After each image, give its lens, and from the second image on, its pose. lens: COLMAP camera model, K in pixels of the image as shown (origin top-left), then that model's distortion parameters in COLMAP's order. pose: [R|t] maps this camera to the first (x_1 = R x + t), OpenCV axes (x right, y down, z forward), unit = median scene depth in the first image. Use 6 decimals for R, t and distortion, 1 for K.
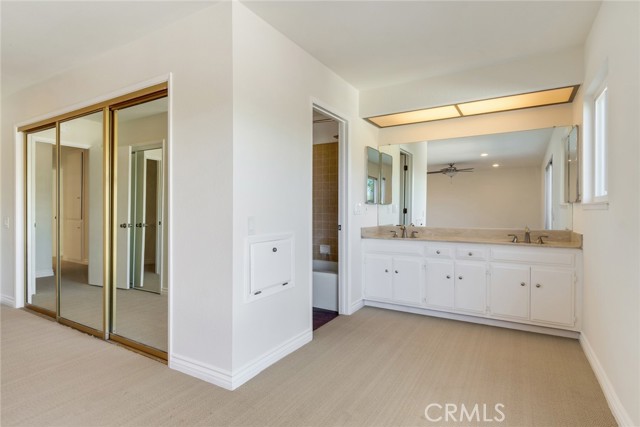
lens RADIAL K [[337.0, 0, 321.1], [0, 337.0, 212.8], [0, 0, 1]] dist [0.002580, -0.007357]
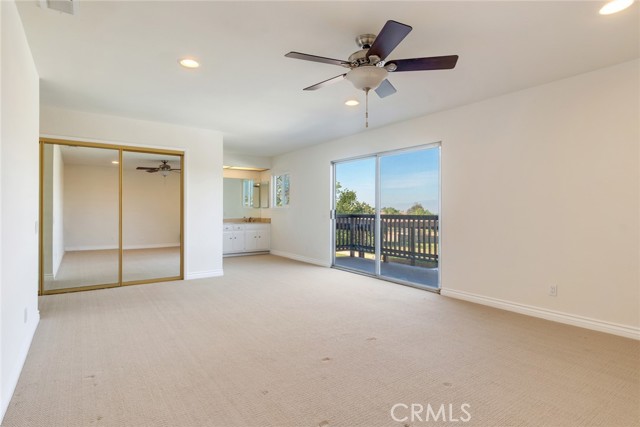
lens RADIAL K [[337.0, 0, 319.8], [0, 337.0, 211.6], [0, 0, 1]] dist [0.002580, -0.007357]
pose [[0.400672, 0.003509, 0.916215, -1.540613], [-0.001558, 0.999994, -0.003148, 0.017004], [-0.916220, -0.000166, 0.400675, -0.488448]]
